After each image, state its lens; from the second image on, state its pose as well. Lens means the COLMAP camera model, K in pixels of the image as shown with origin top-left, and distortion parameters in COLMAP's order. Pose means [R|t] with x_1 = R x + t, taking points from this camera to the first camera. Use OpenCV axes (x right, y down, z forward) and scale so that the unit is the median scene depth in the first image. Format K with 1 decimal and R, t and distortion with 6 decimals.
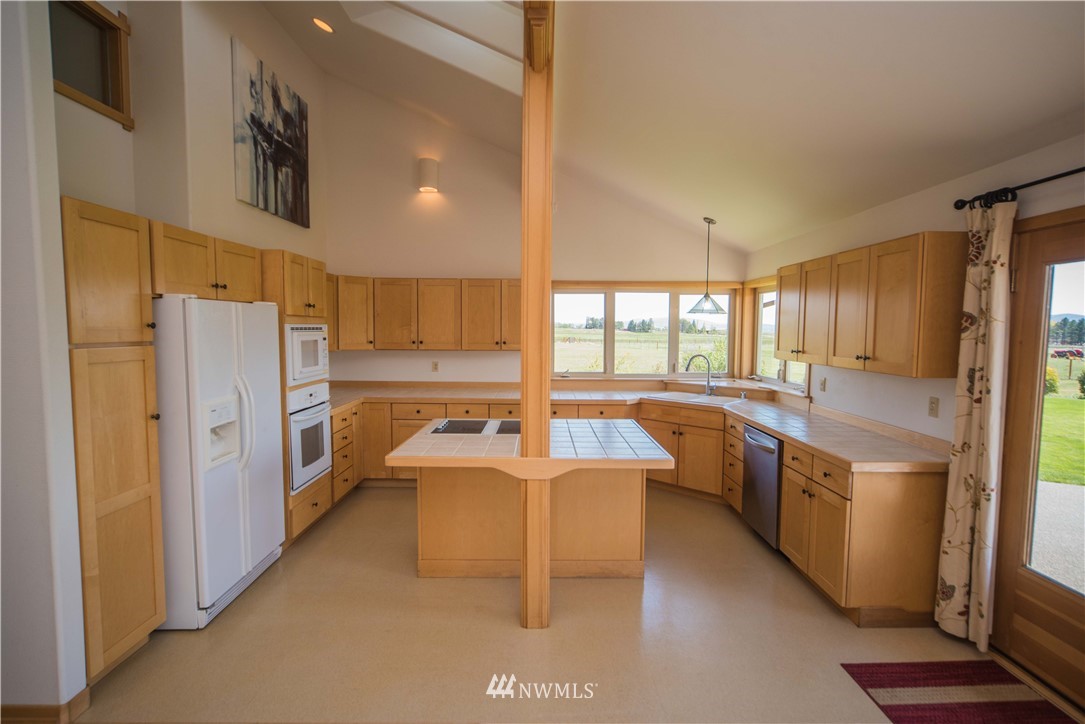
lens RADIAL K [[534.2, 0, 544.5], [0, 534.2, 364.8], [0, 0, 1]] dist [-0.002356, -0.000385]
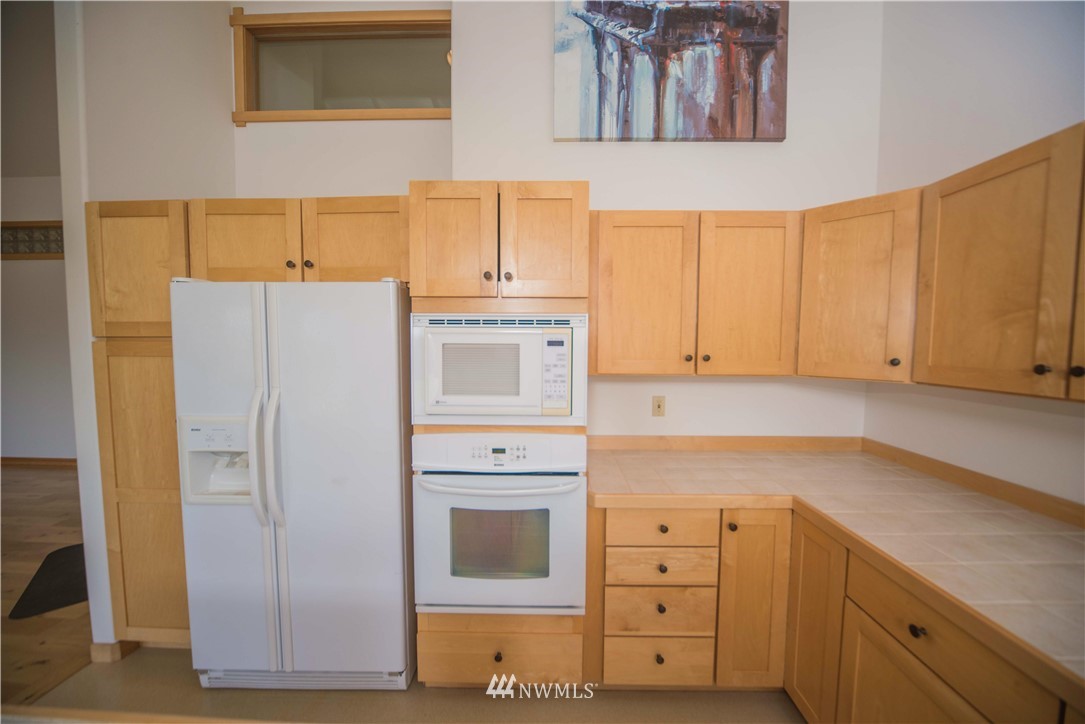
lens RADIAL K [[379.1, 0, 551.7], [0, 379.1, 365.3], [0, 0, 1]] dist [-0.010588, 0.000161]
pose [[-0.022045, 0.051910, -0.998408, -0.069542], [-0.076330, 0.995649, 0.053452, -0.045505], [0.996839, 0.077387, -0.017987, 0.966606]]
